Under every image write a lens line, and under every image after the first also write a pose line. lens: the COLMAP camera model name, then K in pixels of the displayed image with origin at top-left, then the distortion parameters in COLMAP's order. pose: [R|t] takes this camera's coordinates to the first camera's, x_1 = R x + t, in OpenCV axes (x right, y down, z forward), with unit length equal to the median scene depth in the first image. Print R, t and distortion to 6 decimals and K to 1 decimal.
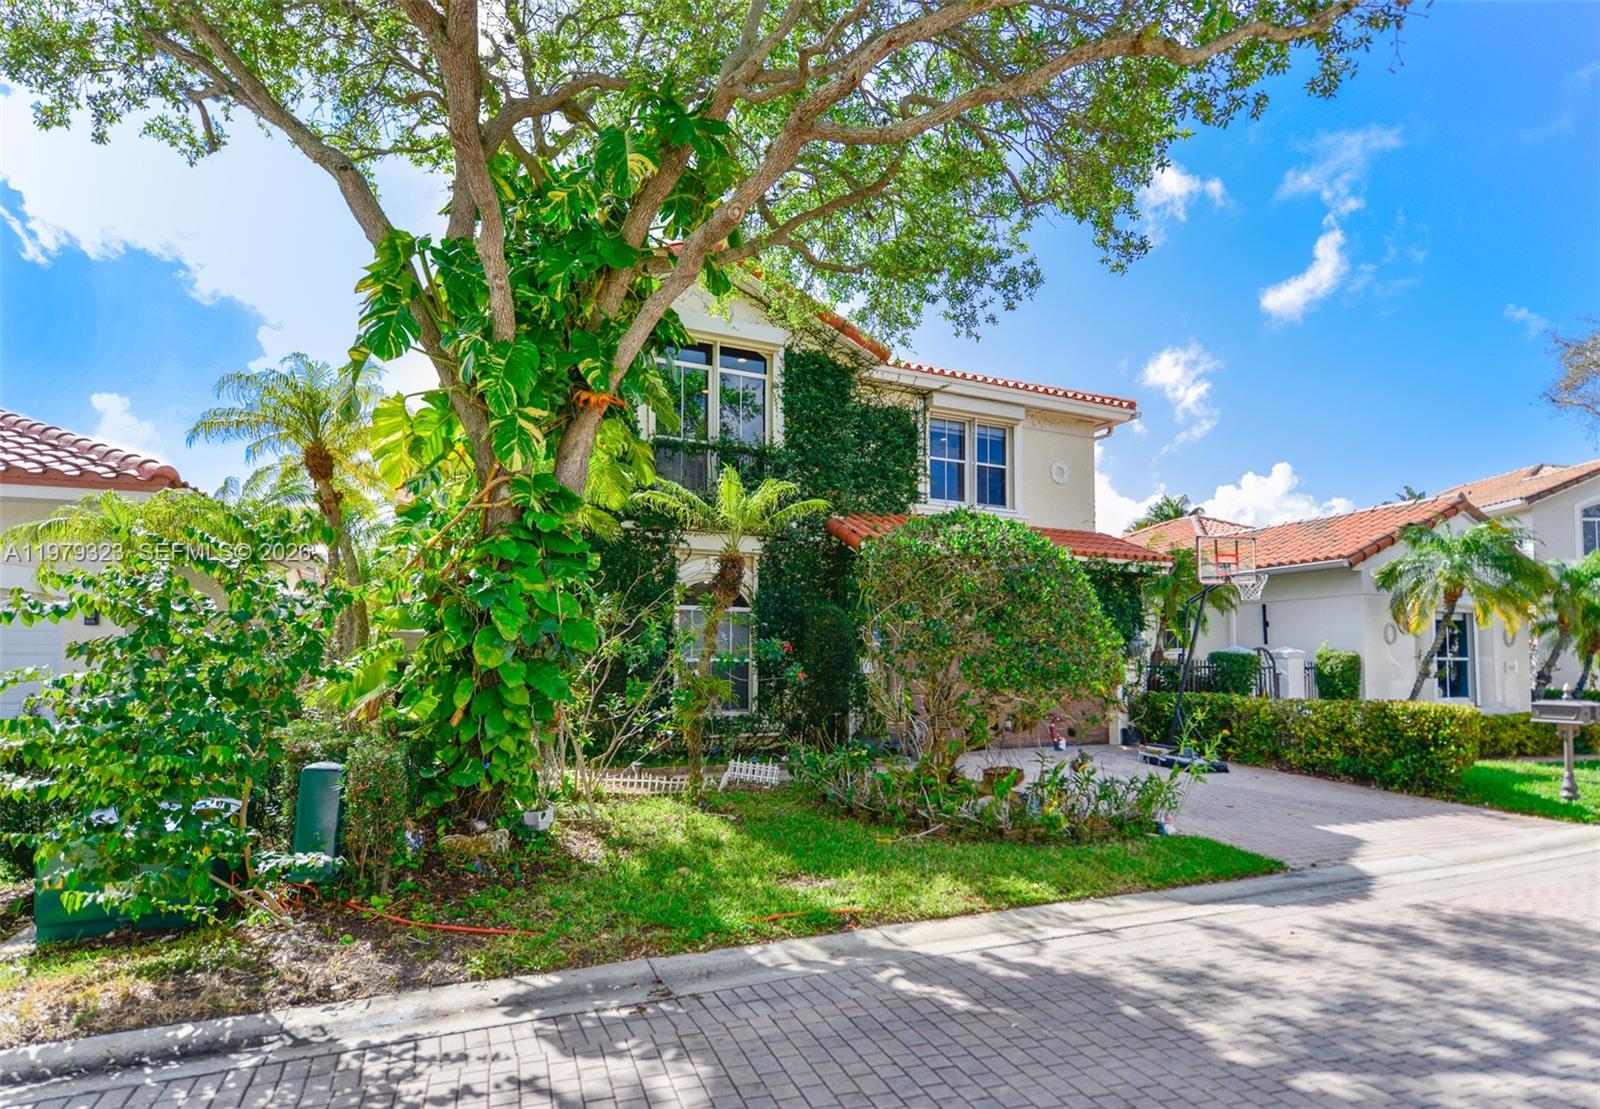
lens RADIAL K [[924.1, 0, 801.8], [0, 924.1, 606.8], [0, 0, 1]] dist [0.030408, -0.000375]
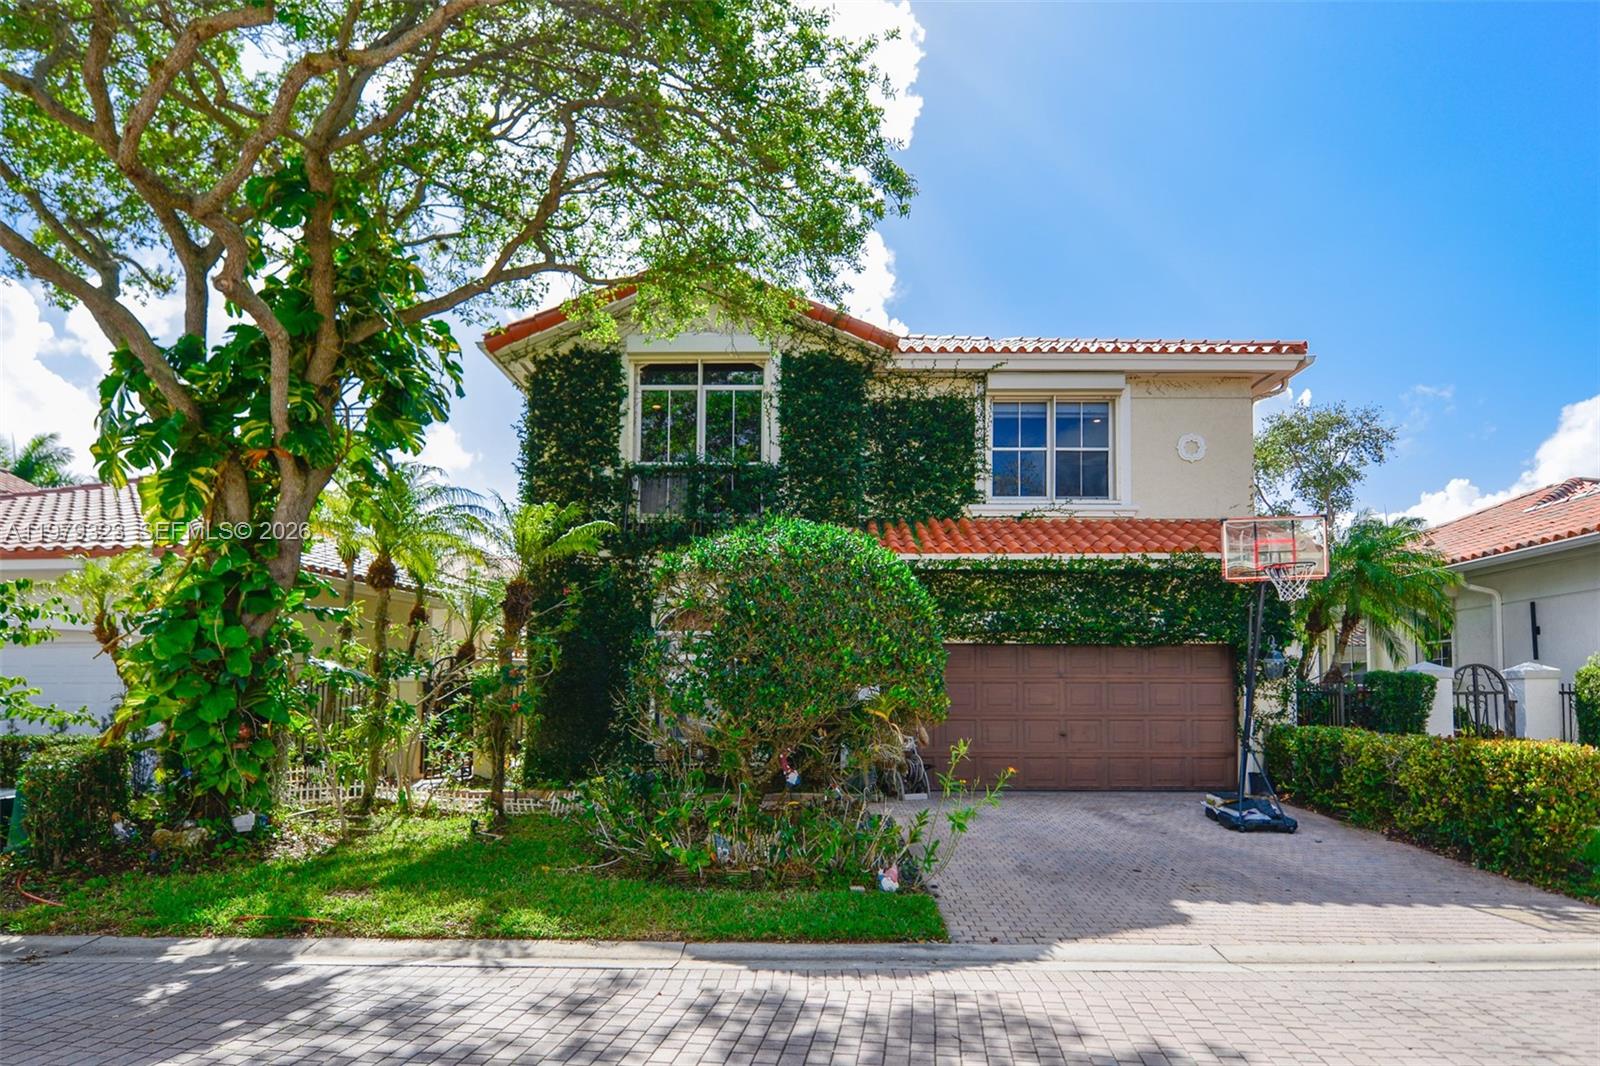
lens RADIAL K [[999.6, 0, 800.7], [0, 999.6, 626.3], [0, 0, 1]] dist [0.001400, -0.000904]
pose [[0.886768, -0.033857, -0.460973, 0.414290], [0.029755, 0.999426, -0.016167, 0.012756], [0.461256, 0.000620, 0.887267, 0.098407]]
